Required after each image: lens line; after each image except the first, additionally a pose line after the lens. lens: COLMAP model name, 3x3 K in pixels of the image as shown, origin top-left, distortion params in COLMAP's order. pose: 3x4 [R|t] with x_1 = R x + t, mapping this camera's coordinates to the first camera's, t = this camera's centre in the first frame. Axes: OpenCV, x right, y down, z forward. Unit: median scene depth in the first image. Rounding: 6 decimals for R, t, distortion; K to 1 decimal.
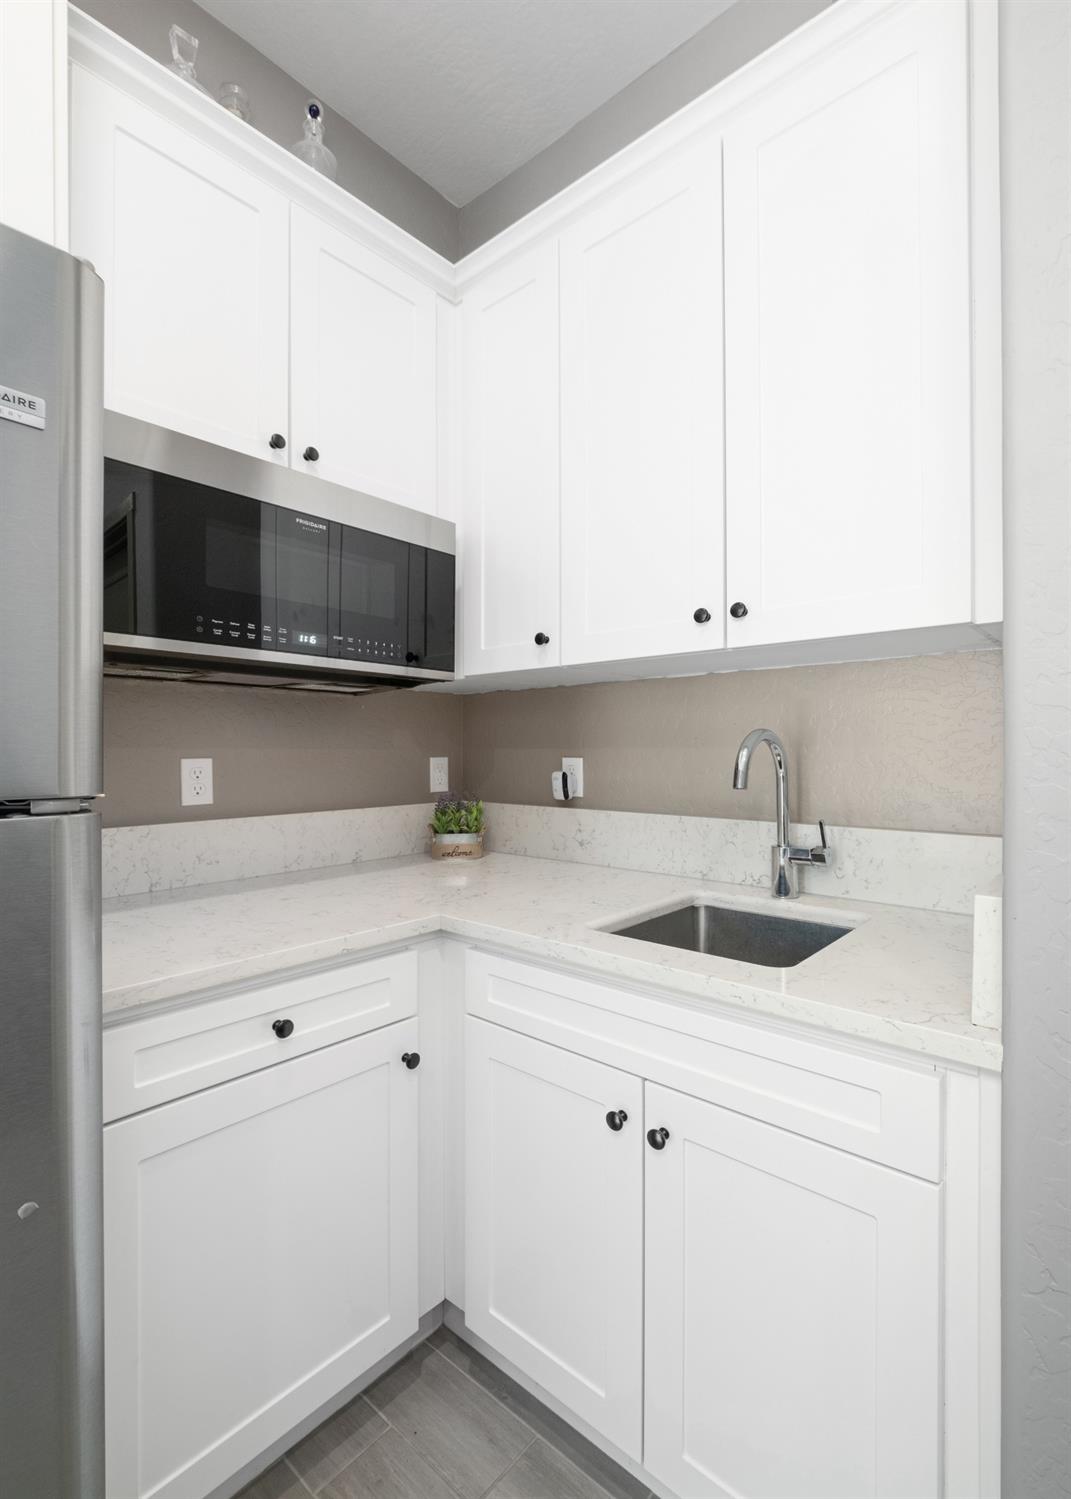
lens RADIAL K [[712.2, 0, 532.2], [0, 712.2, 750.8], [0, 0, 1]] dist [-0.000413, -0.000046]
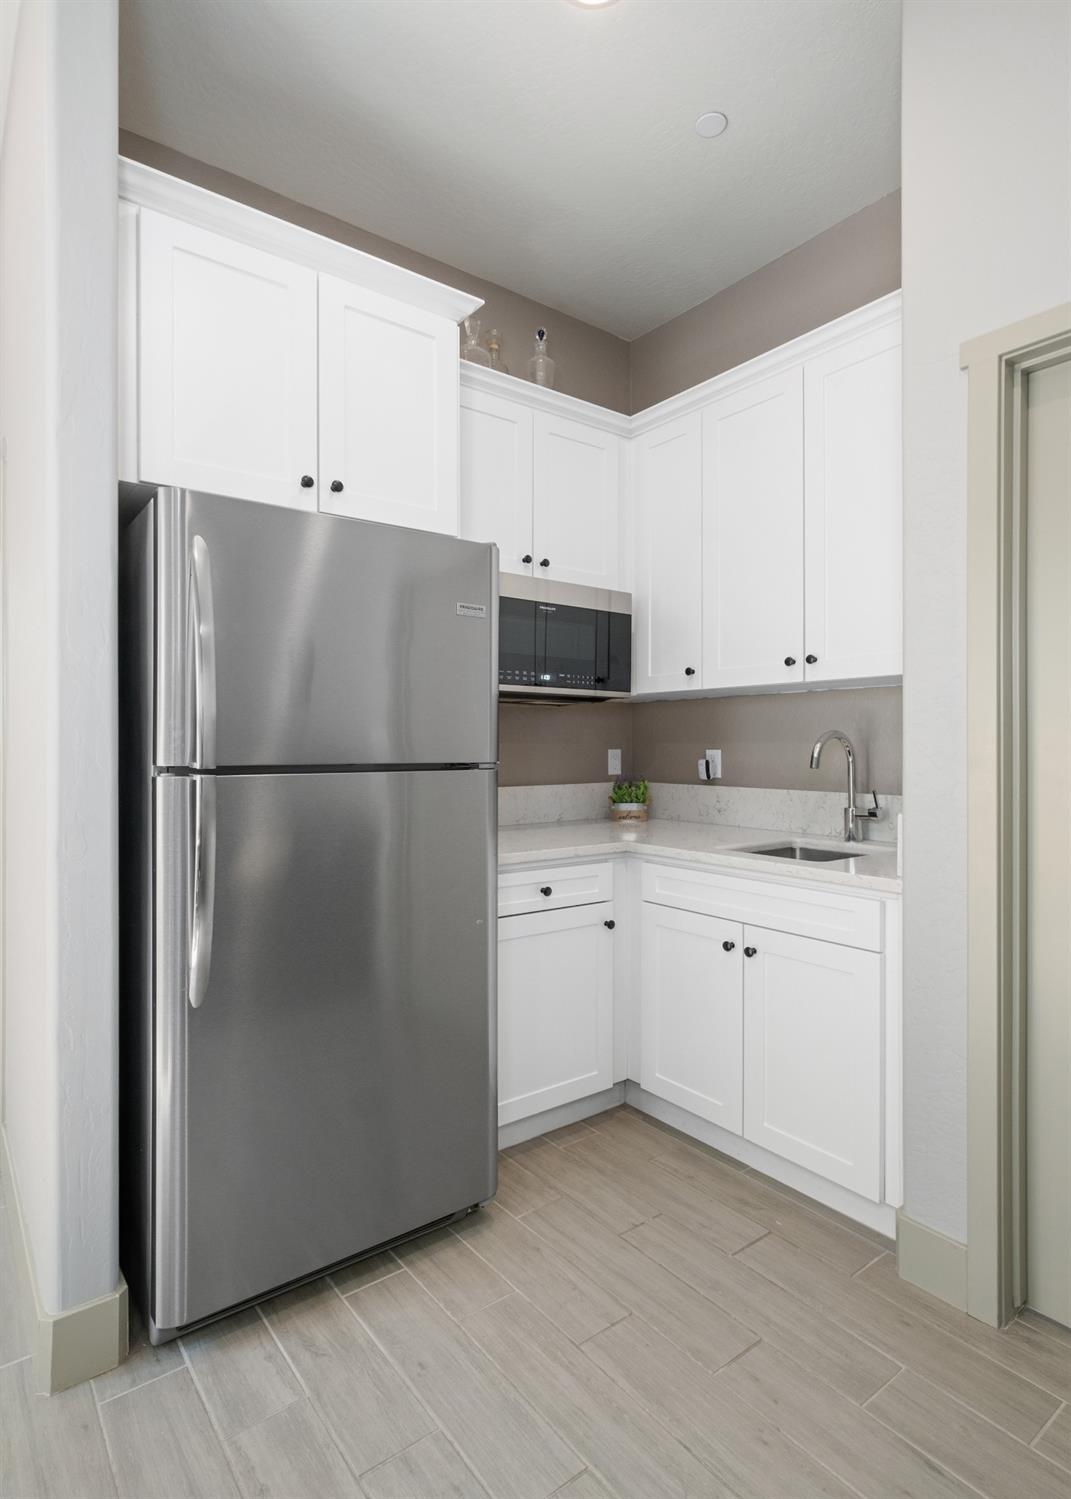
lens RADIAL K [[794.0, 0, 508.4], [0, 794.0, 747.2], [0, 0, 1]] dist [-0.004902, -0.000362]
pose [[0.975323, 0.002595, -0.220766, 0.010338], [-0.001871, 0.999992, 0.003489, 0.000378], [0.220774, -0.002990, 0.975320, -0.748712]]
